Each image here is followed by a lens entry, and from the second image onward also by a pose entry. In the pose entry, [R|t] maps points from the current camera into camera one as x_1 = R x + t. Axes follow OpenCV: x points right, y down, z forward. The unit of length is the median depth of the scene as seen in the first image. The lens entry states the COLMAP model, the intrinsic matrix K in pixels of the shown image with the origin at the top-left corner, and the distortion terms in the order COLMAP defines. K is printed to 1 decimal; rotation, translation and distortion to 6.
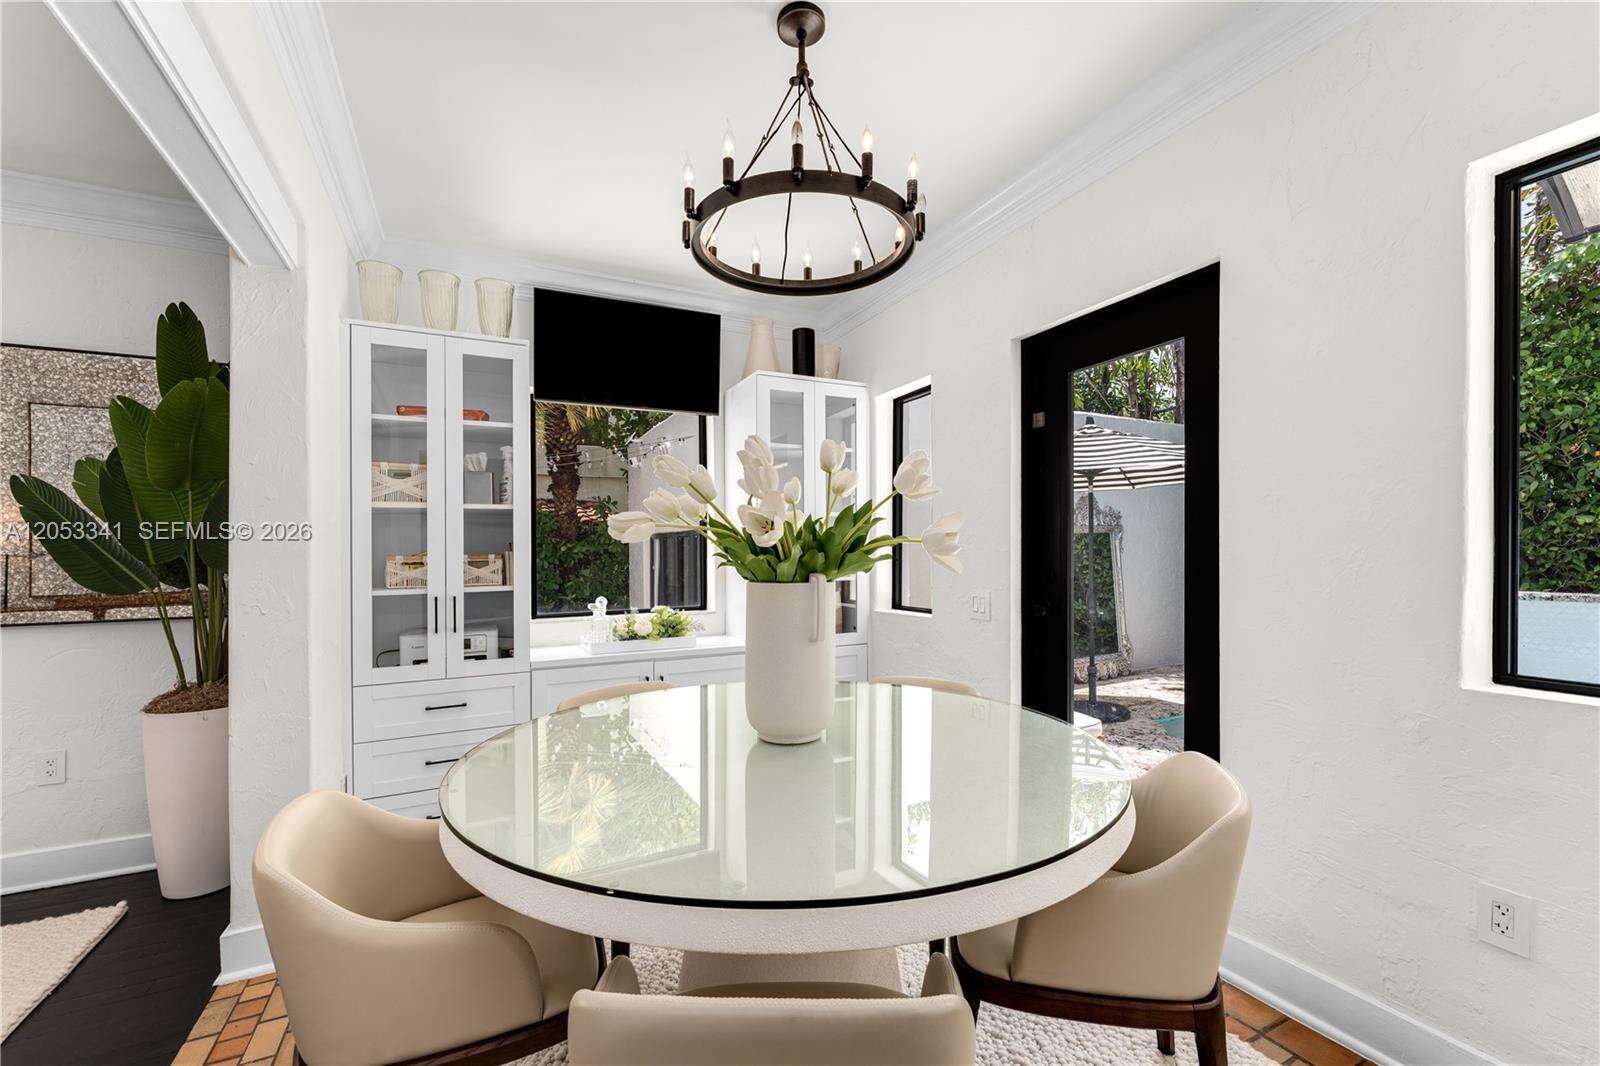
lens RADIAL K [[649.2, 0, 810.3], [0, 649.2, 552.6], [0, 0, 1]] dist [-0.002846, 0.000568]
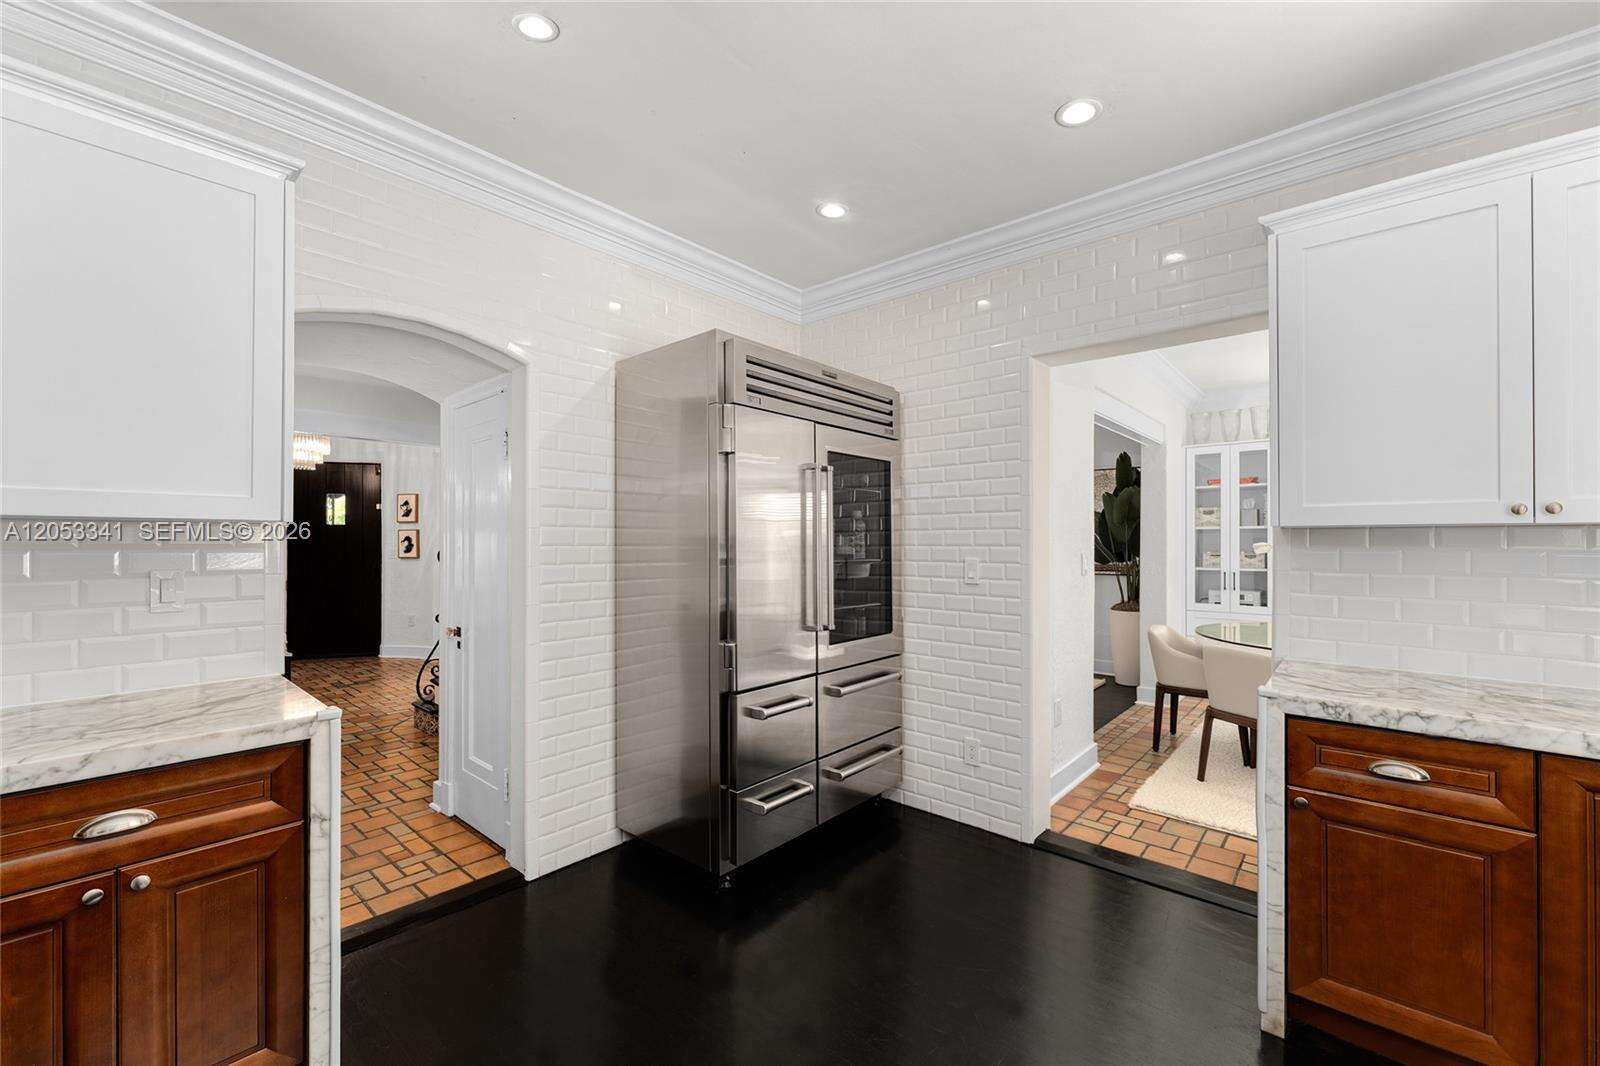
lens RADIAL K [[649.2, 0, 798.3], [0, 649.2, 538.2], [0, 0, 1]] dist [-0.002846, 0.000568]
pose [[0.363486, -0.000638, -0.931599, 0.840753], [-0.008543, 0.999955, -0.004018, -0.019225], [0.931560, 0.009419, 0.363465, -0.999898]]
